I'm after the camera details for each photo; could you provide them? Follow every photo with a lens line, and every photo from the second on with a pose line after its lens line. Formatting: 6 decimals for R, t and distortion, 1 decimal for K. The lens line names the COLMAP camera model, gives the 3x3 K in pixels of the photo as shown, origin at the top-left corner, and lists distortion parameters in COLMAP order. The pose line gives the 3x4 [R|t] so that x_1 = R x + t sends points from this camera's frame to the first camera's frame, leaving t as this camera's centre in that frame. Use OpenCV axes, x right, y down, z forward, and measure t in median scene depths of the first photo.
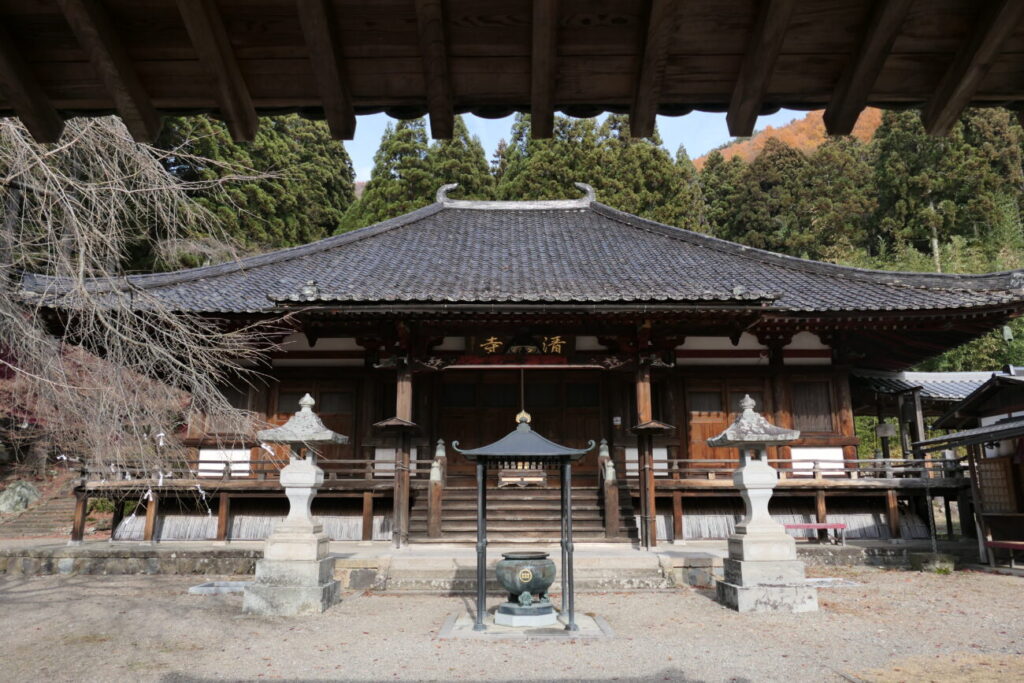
lens RADIAL K [[730.9, 0, 512.0], [0, 730.9, 341.5], [0, 0, 1]] dist [-0.011554, -0.005808]
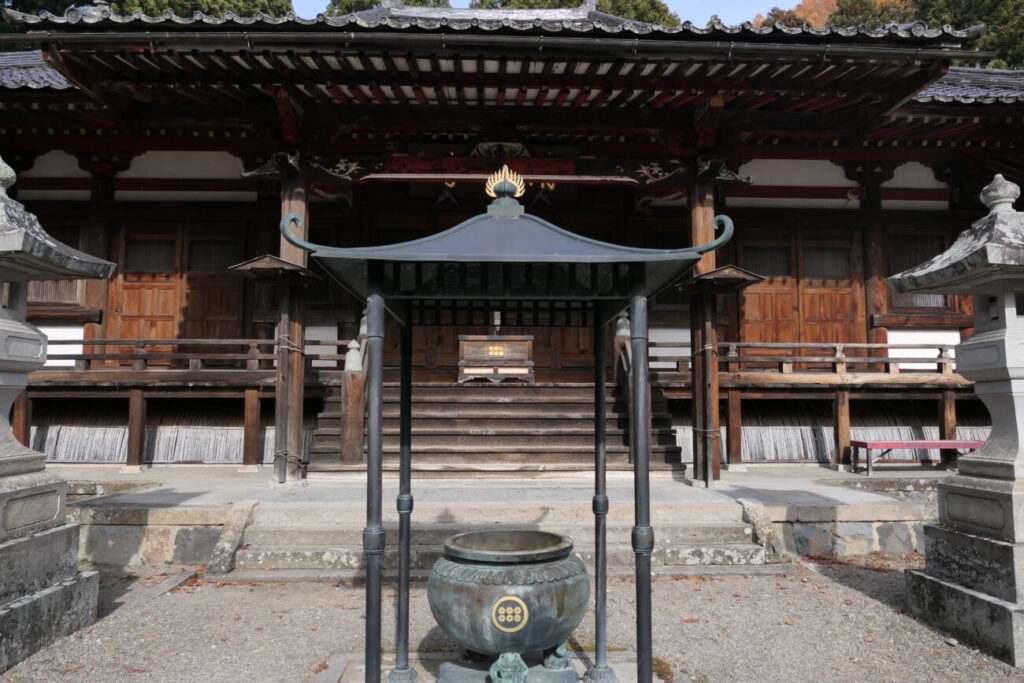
lens RADIAL K [[740.8, 0, 508.9], [0, 740.8, 341.2], [0, 0, 1]] dist [0.003247, 0.000802]
pose [[0.999373, 0.006619, 0.034781, 0.003028], [-0.011032, 0.991679, 0.128262, 0.086336], [-0.033643, -0.128565, 0.991130, 0.391306]]
